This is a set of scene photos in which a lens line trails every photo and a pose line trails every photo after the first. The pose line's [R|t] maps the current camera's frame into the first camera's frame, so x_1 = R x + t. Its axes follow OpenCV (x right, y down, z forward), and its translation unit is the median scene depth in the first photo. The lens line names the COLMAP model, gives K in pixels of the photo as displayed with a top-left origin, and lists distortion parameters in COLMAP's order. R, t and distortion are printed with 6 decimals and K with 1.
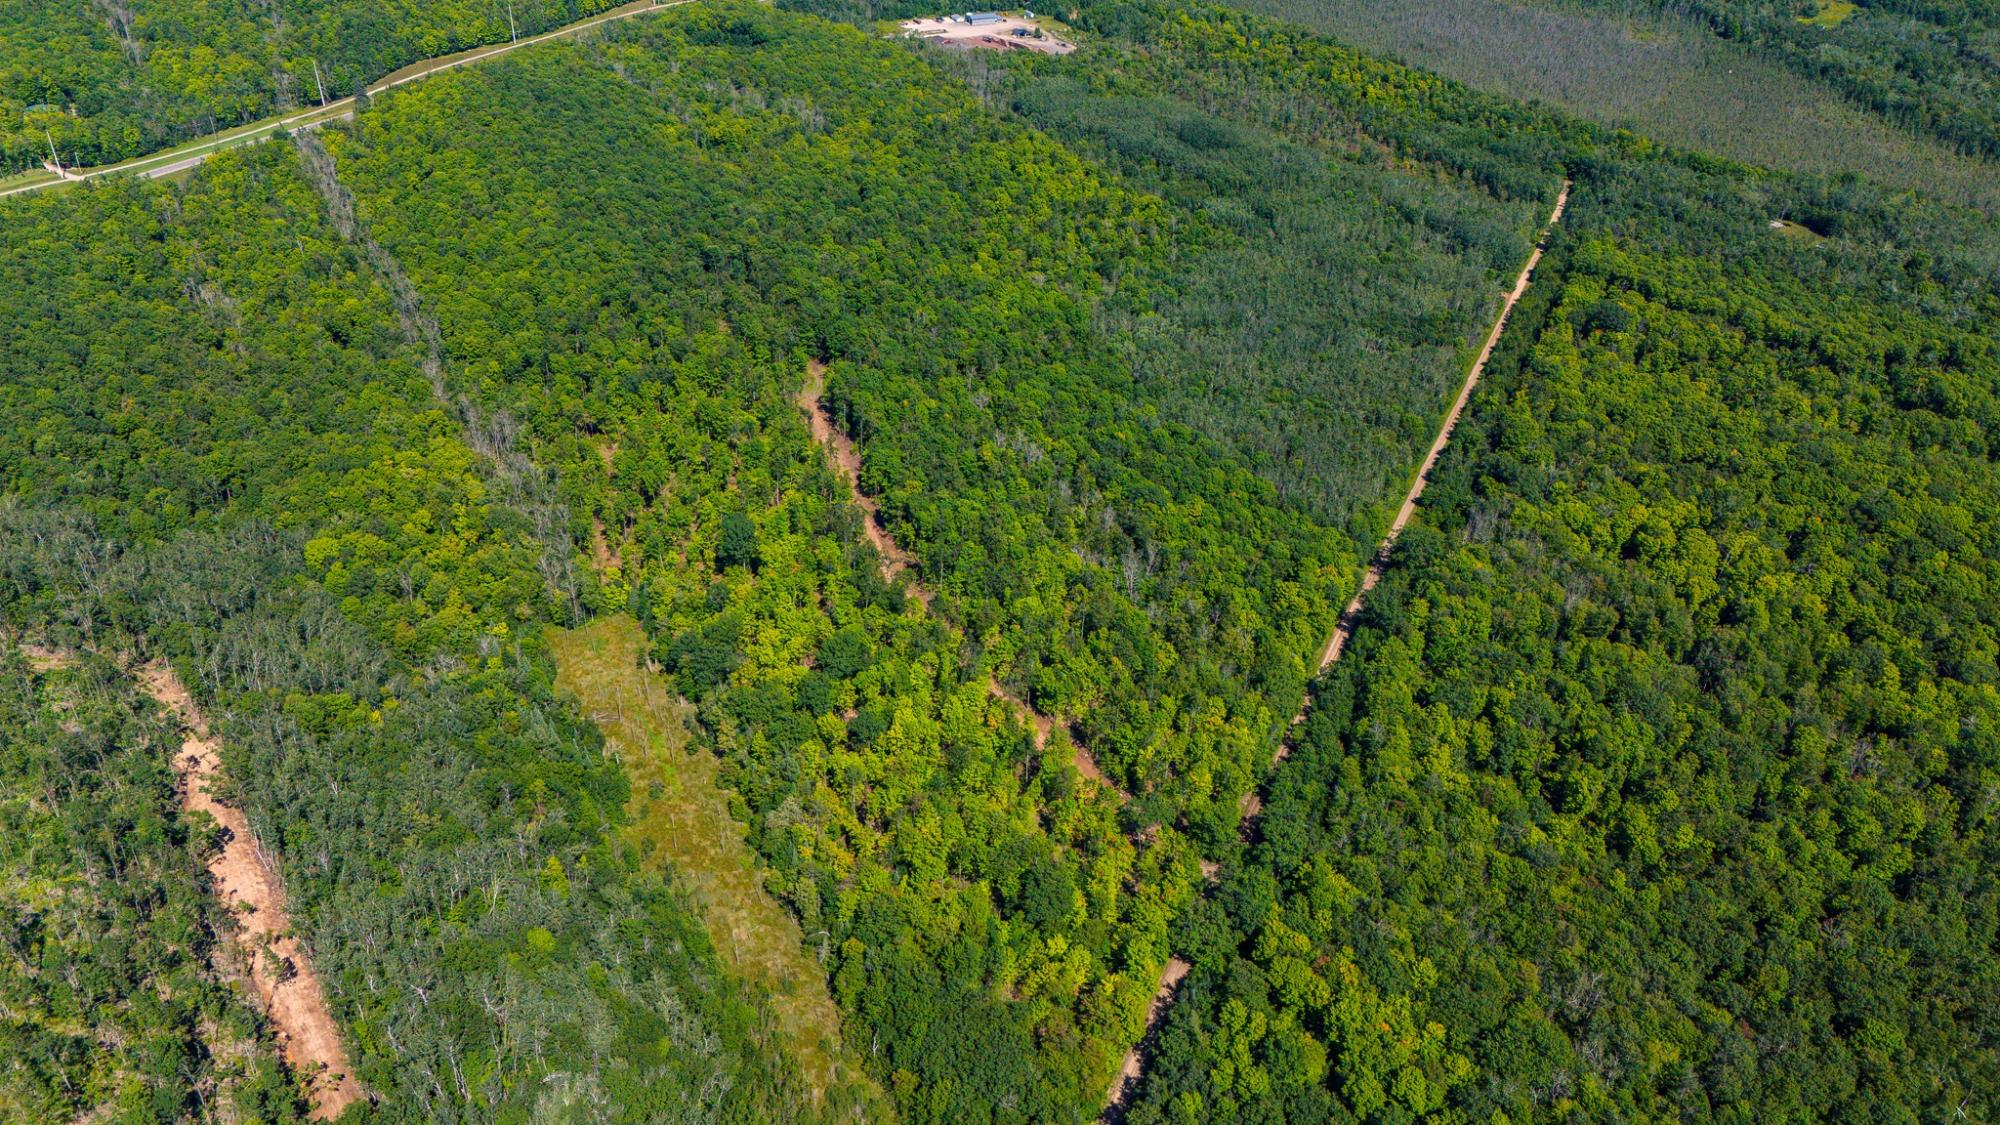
lens RADIAL K [[1458.9, 0, 1000.0], [0, 1458.9, 562.5], [0, 0, 1]] dist [0.063209, -0.060485]
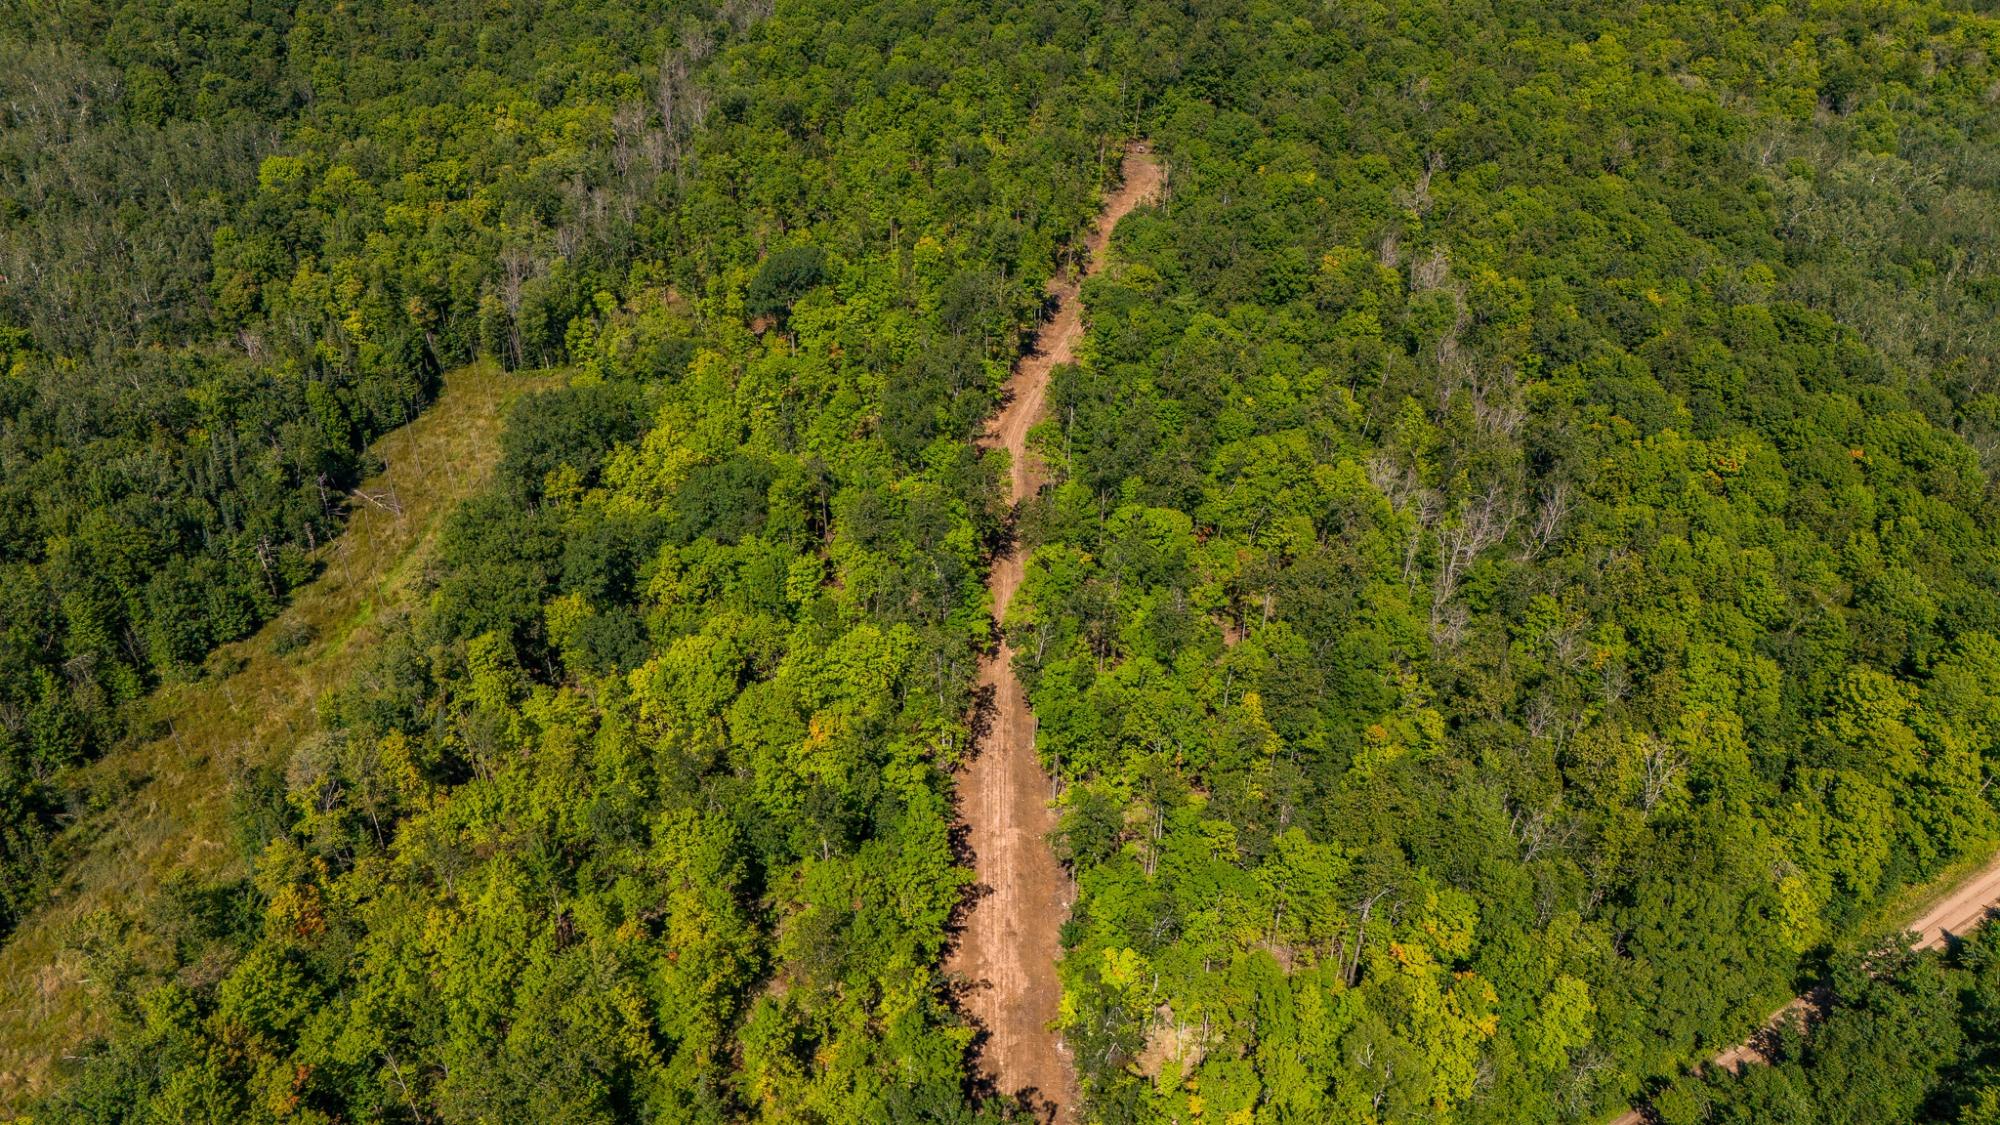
lens RADIAL K [[1458.9, 0, 1000.0], [0, 1458.9, 562.5], [0, 0, 1]] dist [0.063209, -0.060485]
pose [[0.839151, 0.281781, -0.465215, 0.146671], [-0.282141, 0.956772, 0.070595, 0.018516], [0.464997, 0.072016, 0.882378, 0.484914]]
